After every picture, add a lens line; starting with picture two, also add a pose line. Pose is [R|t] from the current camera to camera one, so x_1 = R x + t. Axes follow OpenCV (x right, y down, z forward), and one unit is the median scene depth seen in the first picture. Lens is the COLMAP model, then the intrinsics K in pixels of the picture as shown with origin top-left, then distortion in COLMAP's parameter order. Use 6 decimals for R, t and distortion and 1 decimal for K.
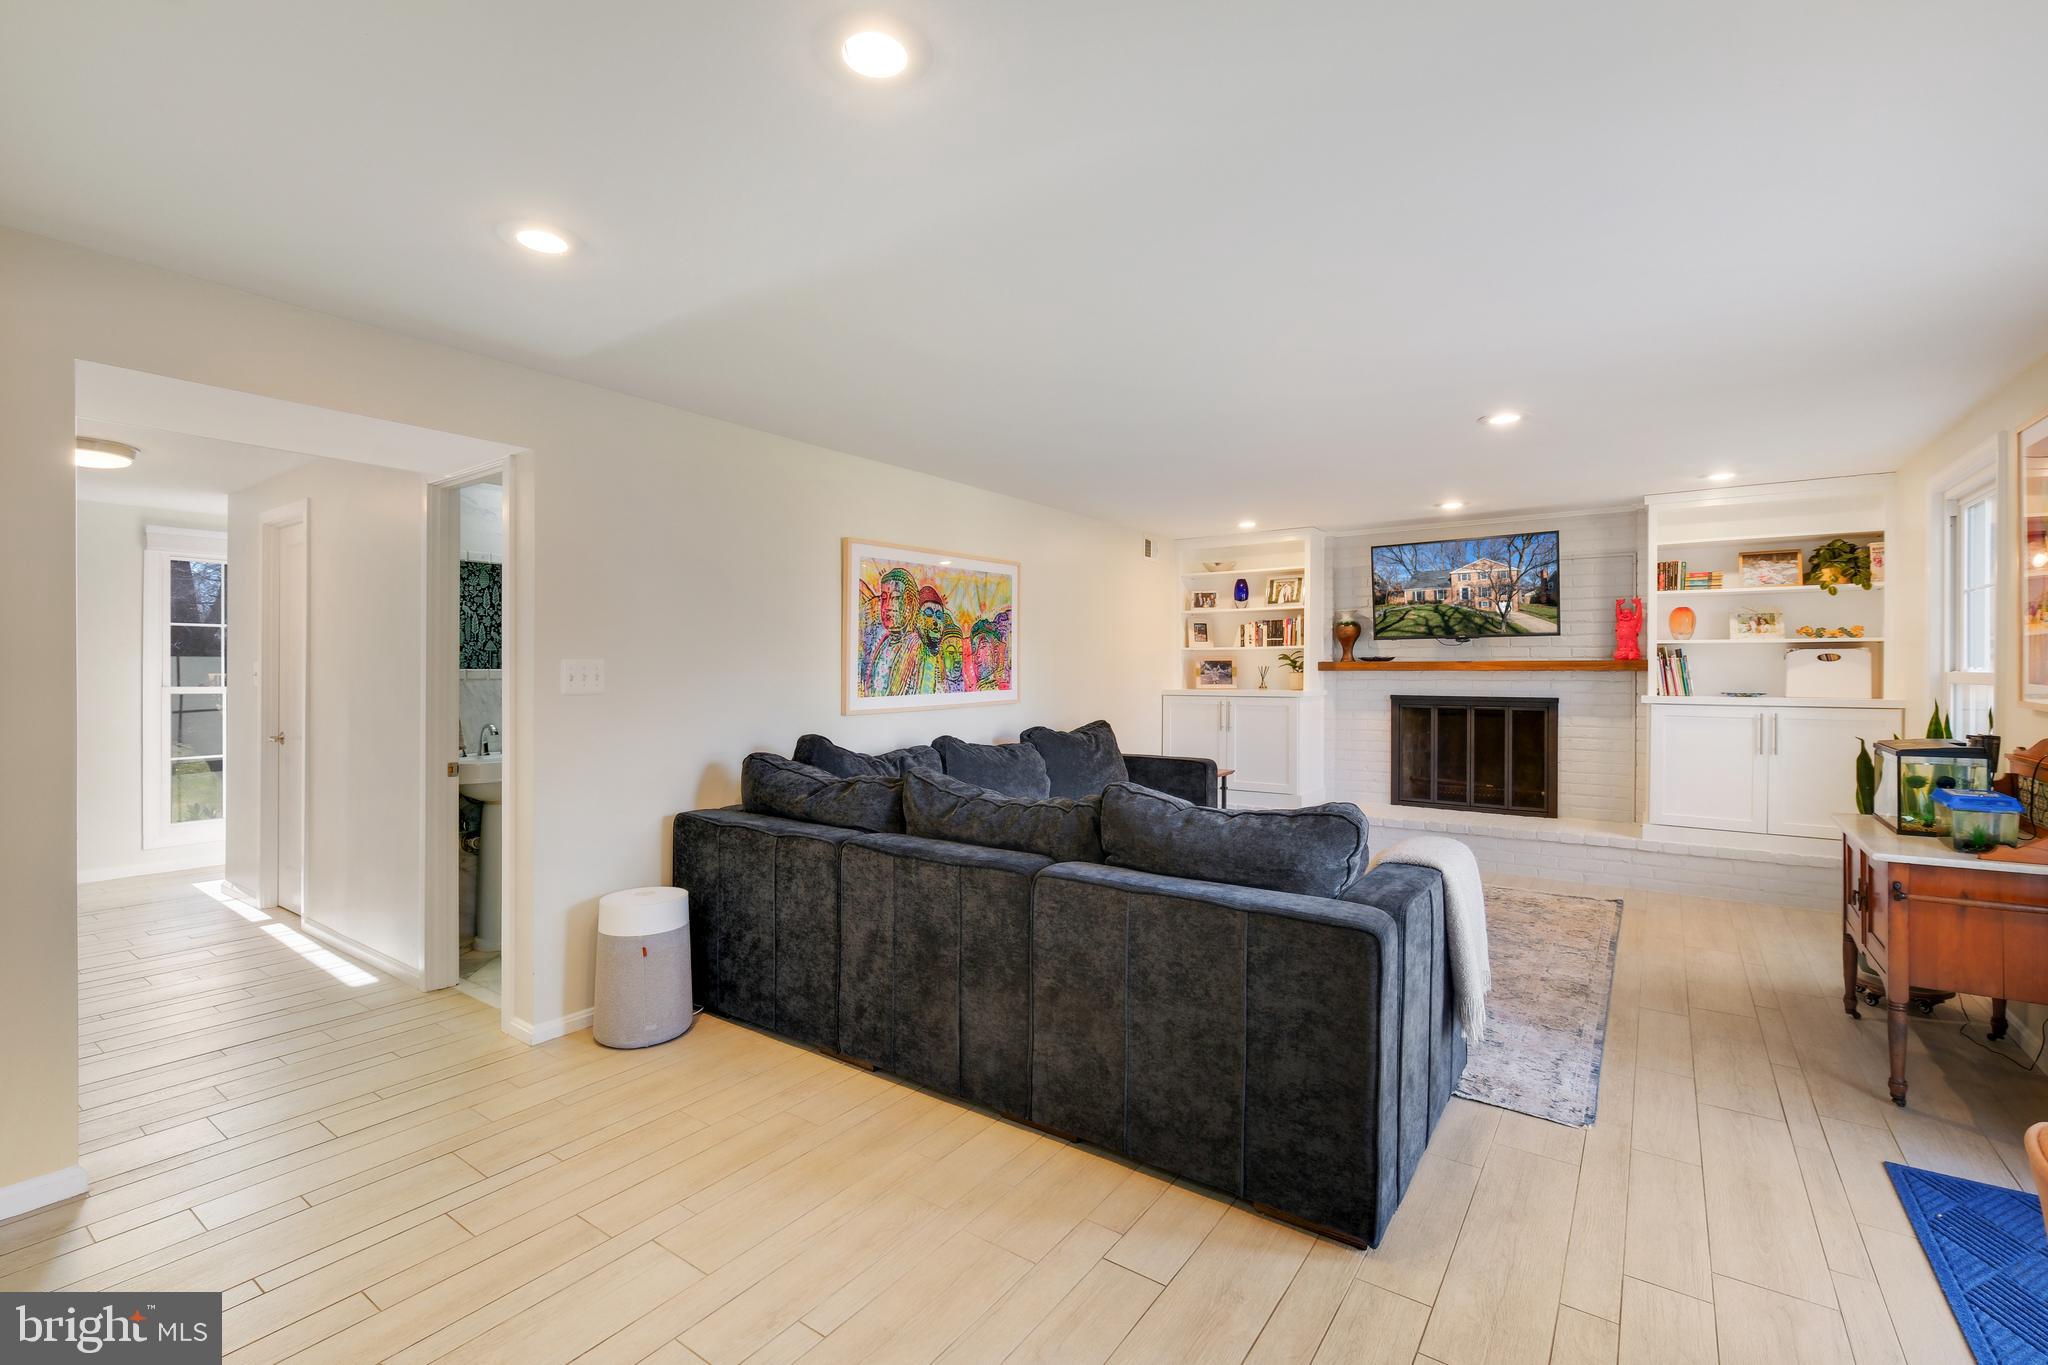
lens RADIAL K [[890.3, 0, 1023.7], [0, 890.3, 674.8], [0, 0, 1]] dist [0.001013, -0.000385]
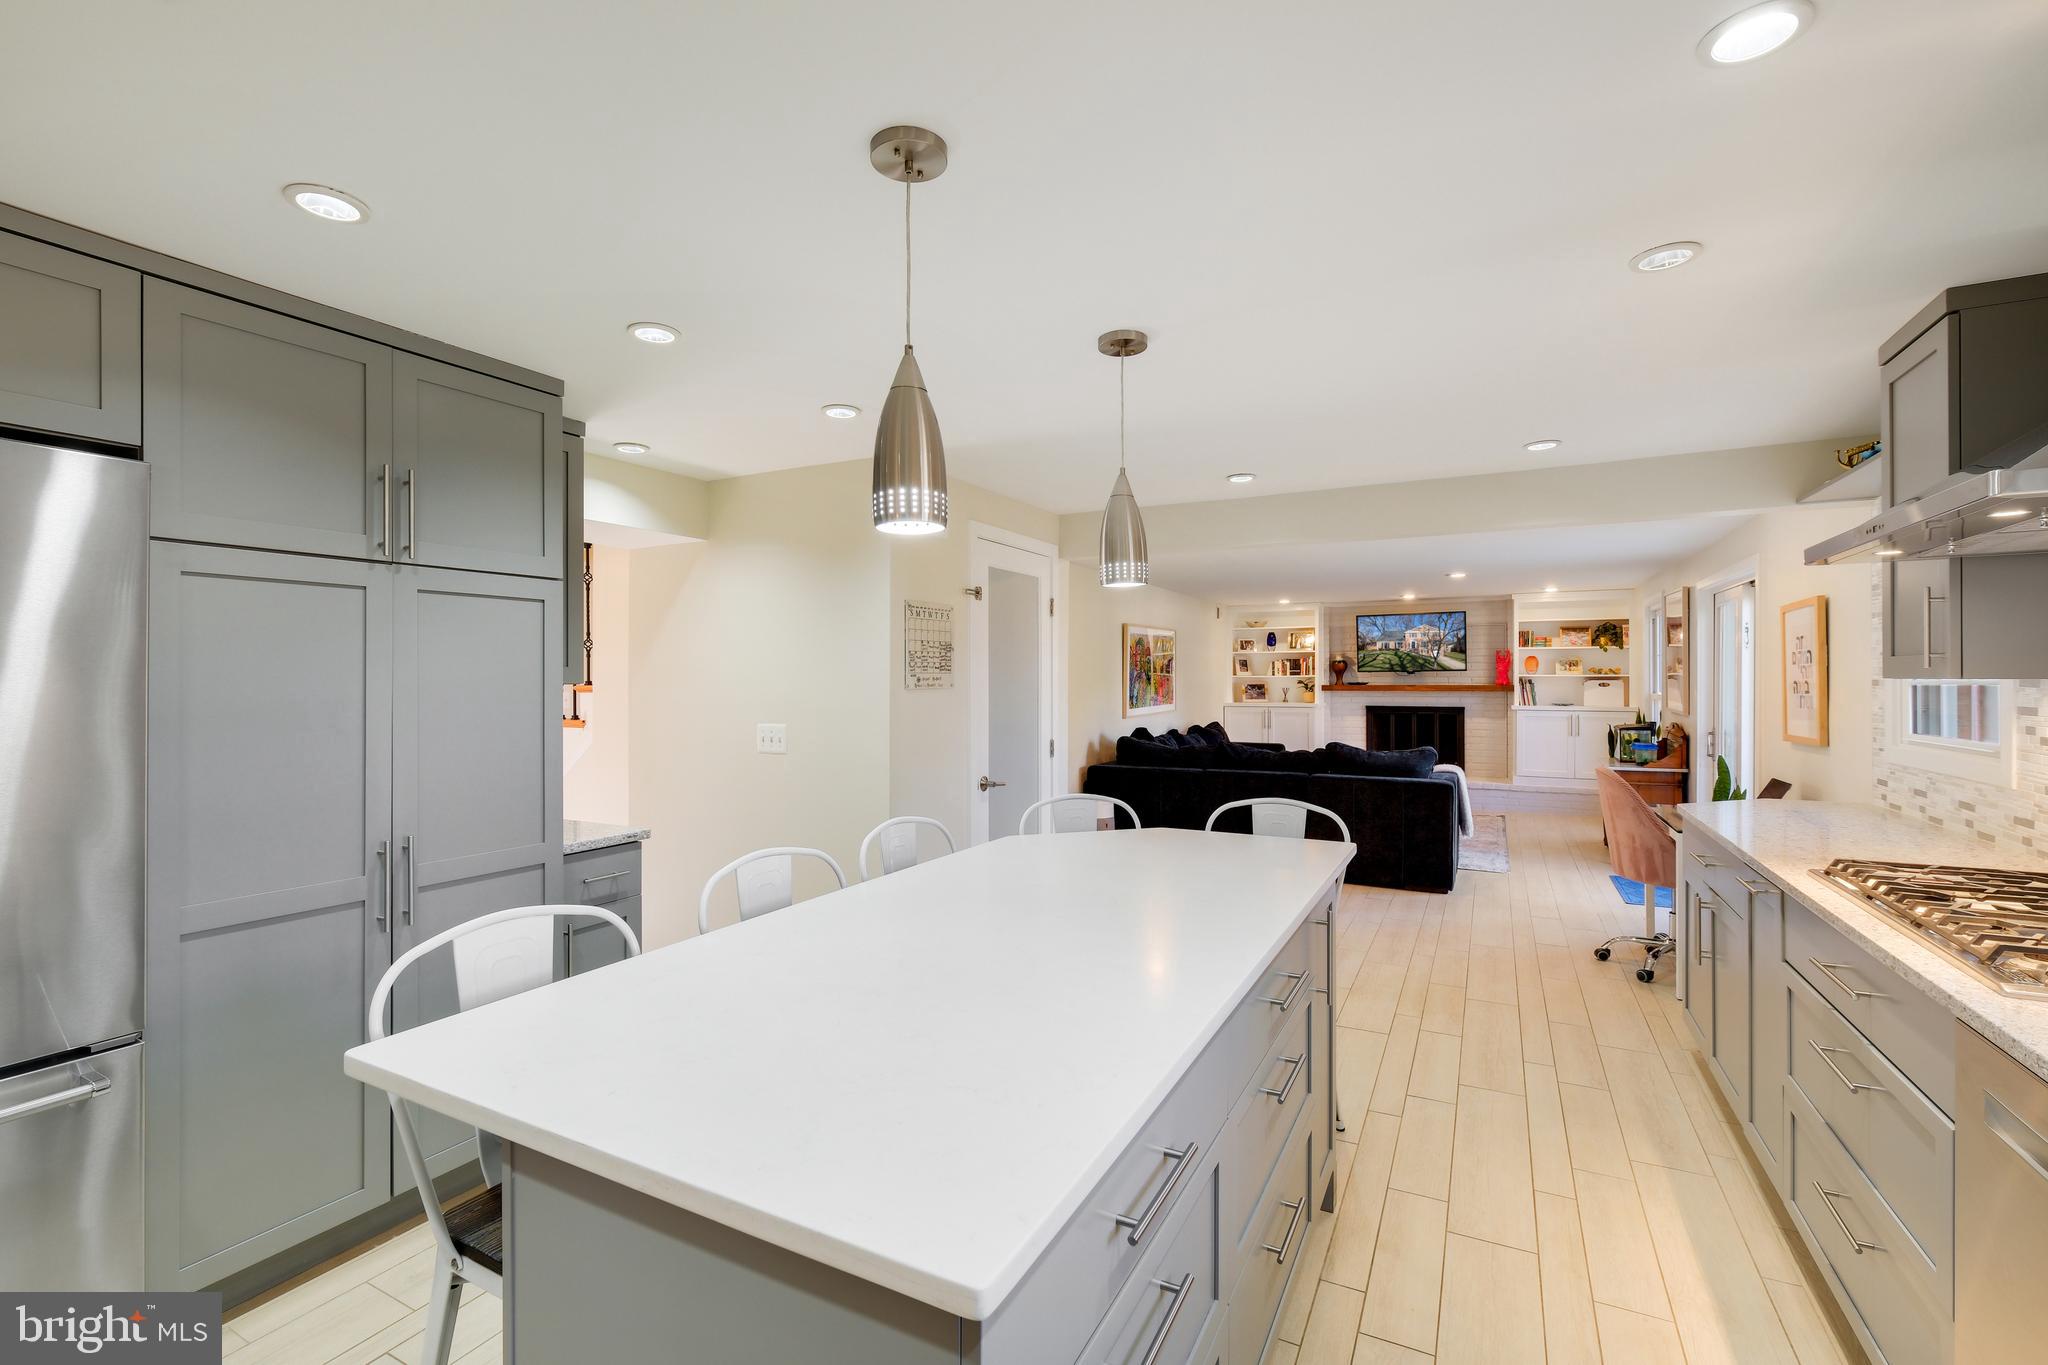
lens RADIAL K [[890.3, 0, 1034.7], [0, 890.3, 679.9], [0, 0, 1]] dist [0.001013, -0.000385]
pose [[0.989873, -0.001110, 0.141951, -0.475897], [0.002092, 0.999975, -0.006764, -0.016773], [-0.141940, 0.006992, 0.989851, -0.595113]]
